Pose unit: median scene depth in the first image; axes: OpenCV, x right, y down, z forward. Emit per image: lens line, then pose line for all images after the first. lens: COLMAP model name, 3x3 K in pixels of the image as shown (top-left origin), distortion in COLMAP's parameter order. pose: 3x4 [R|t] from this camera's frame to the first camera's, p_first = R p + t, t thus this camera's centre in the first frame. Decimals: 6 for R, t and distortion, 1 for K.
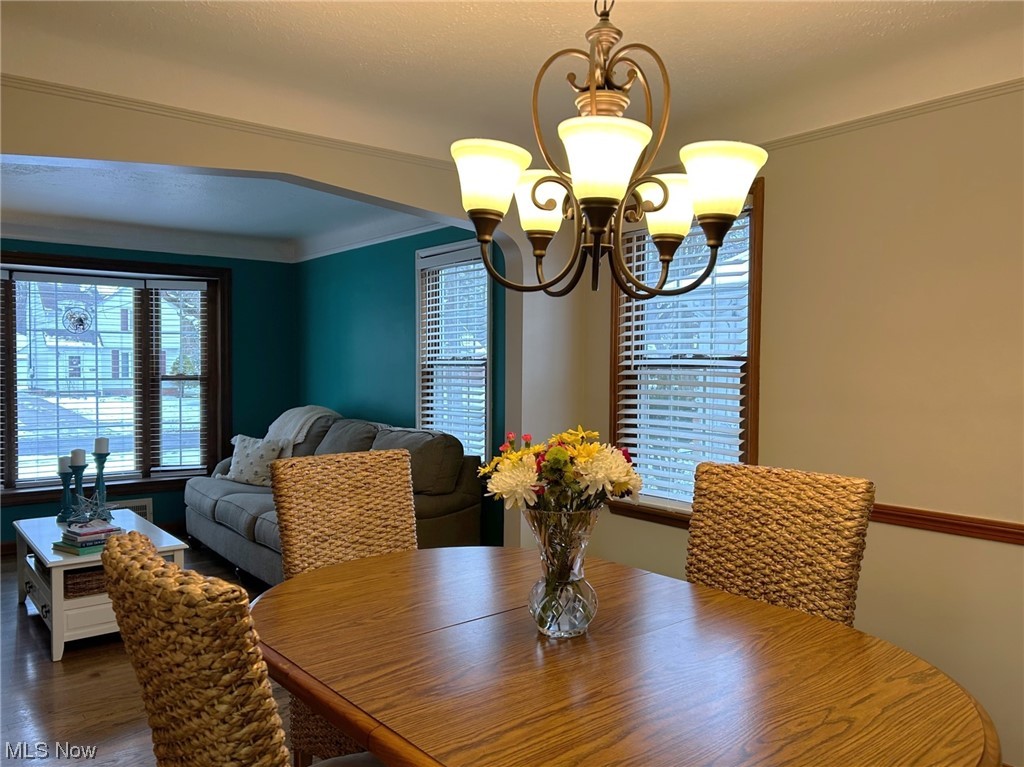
lens RADIAL K [[776.9, 0, 510.7], [0, 776.9, 388.0], [0, 0, 1]] dist [0.040956, -0.034981]
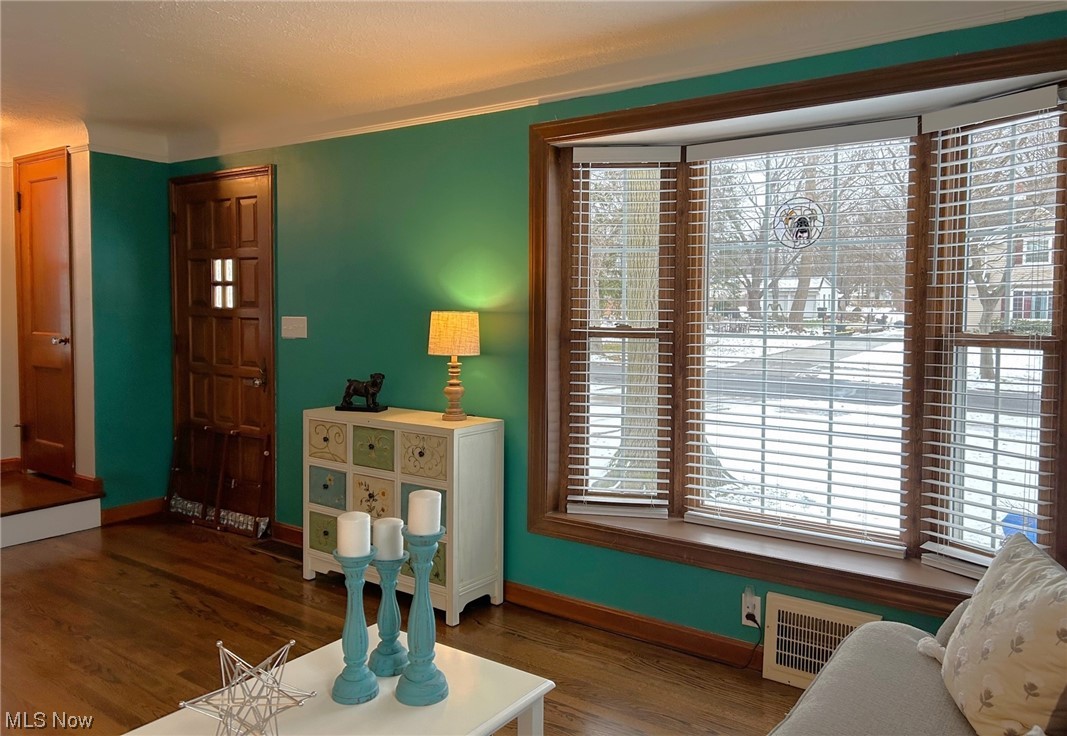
lens RADIAL K [[809.0, 0, 539.5], [0, 809.0, 342.7], [0, 0, 1]] dist [0.045729, -0.032097]
pose [[0.263693, 0.037974, -0.963859, -0.134501], [-0.030986, 0.999043, 0.030883, -0.031594], [0.964109, 0.021723, 0.264617, 1.170216]]
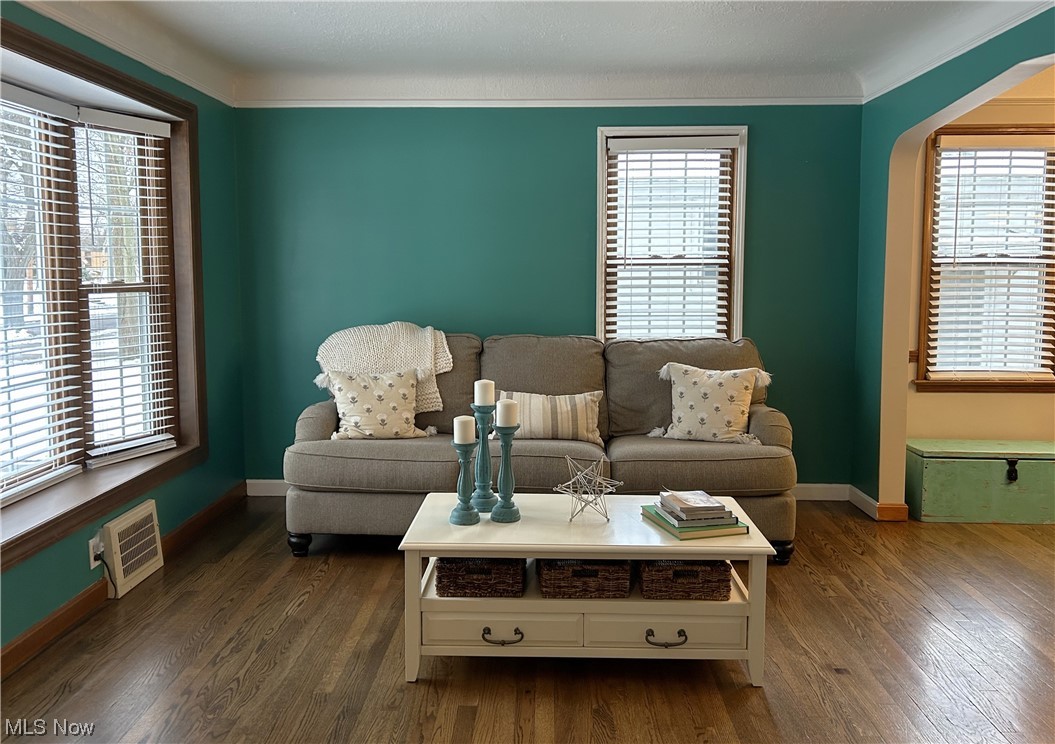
lens RADIAL K [[809.6, 0, 527.2], [0, 809.6, 357.3], [0, 0, 1]] dist [0.058135, -0.050358]
pose [[0.652263, -0.086891, 0.752996, -1.223042], [0.025581, 0.995366, 0.092699, -0.018368], [-0.757561, -0.041201, 0.651462, 0.677682]]
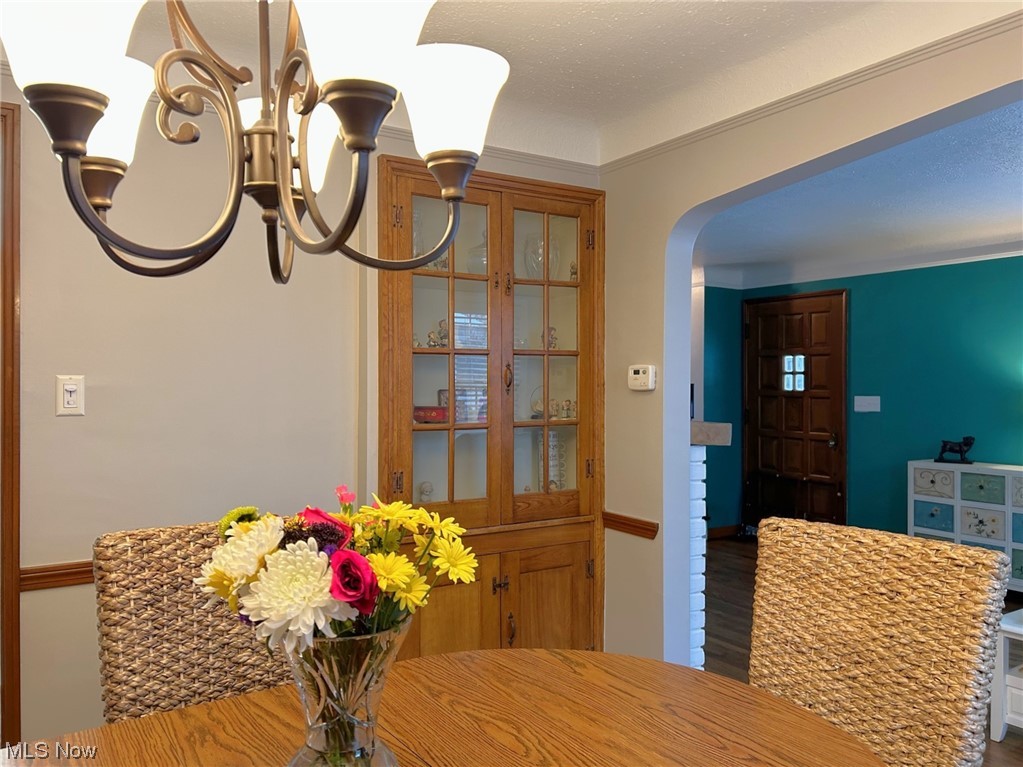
lens RADIAL K [[776.1, 0, 516.7], [0, 776.1, 390.5], [0, 0, 1]] dist [0.040956, -0.034981]
pose [[-0.107711, -0.002825, -0.994178, 0.308139], [-0.027574, 0.999620, 0.000147, -0.013215], [0.993800, 0.027429, -0.107748, 0.569214]]
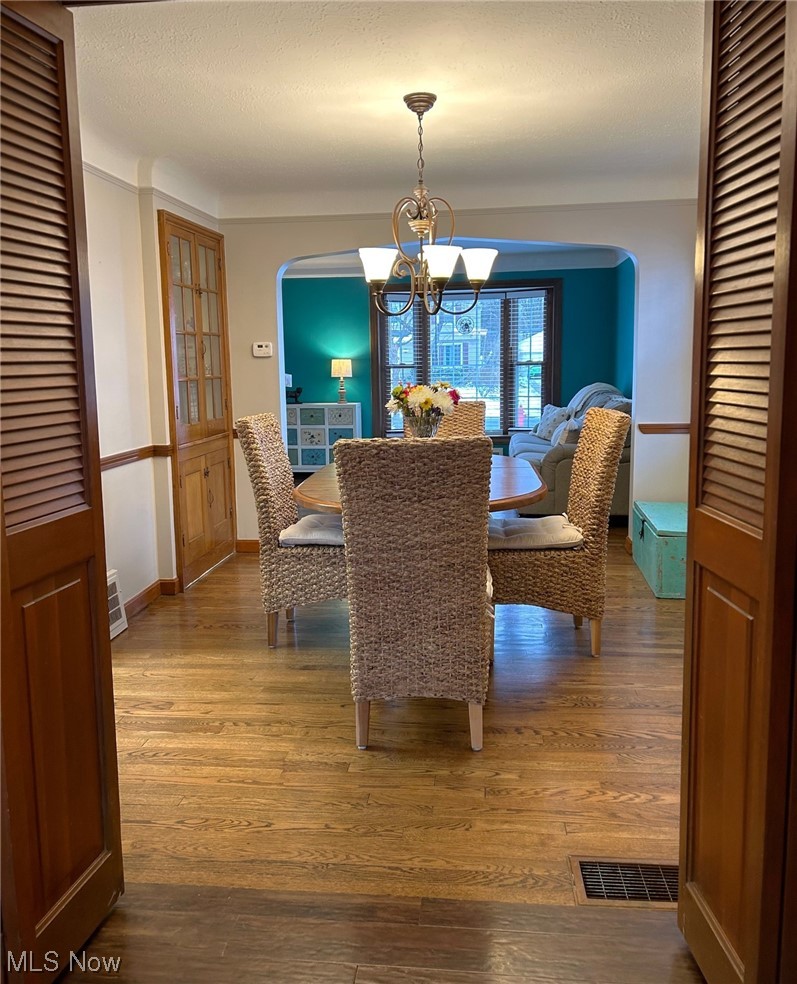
lens RADIAL K [[802.6, 0, 408.3], [0, 802.6, 456.0], [0, 0, 1]] dist [0.130966, -0.005383]
pose [[0.712261, 0.065346, -0.698866, 0.754619], [0.001817, 0.995482, 0.094932, 0.025049], [0.701912, -0.068886, 0.708925, -0.283880]]
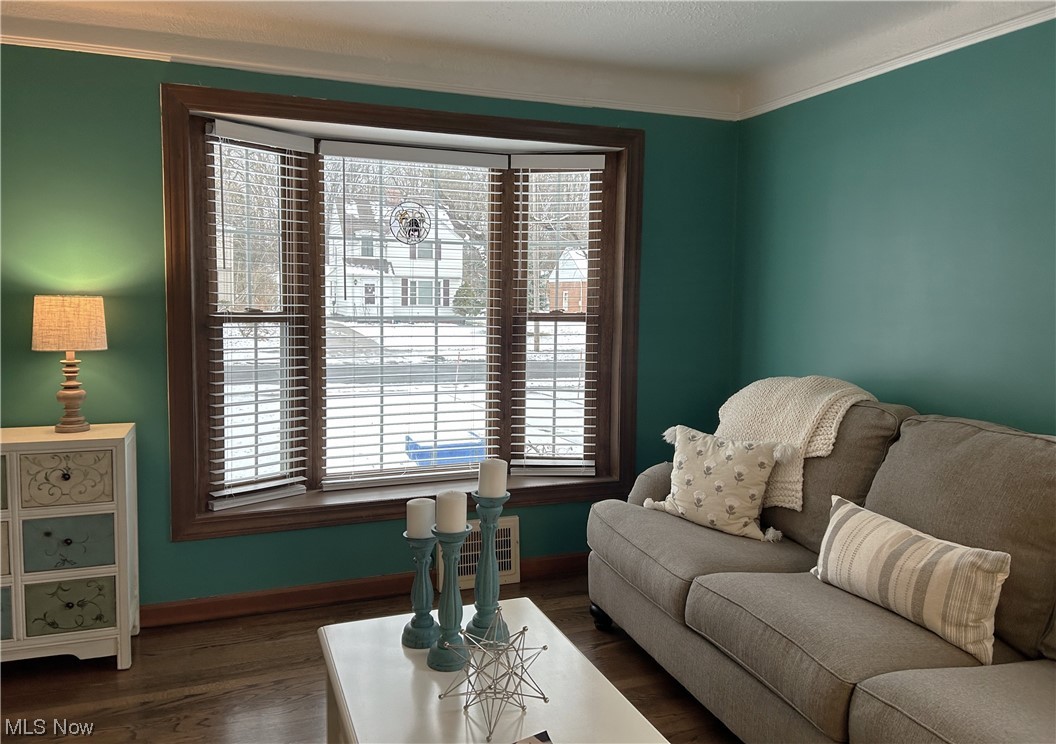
lens RADIAL K [[810.4, 0, 536.5], [0, 810.4, 357.5], [0, 0, 1]] dist [0.058135, -0.050358]
pose [[0.954374, 0.029996, -0.297104, -0.442857], [-0.015674, 0.998602, 0.050472, -0.023365], [0.298203, -0.043513, 0.953510, 0.694336]]
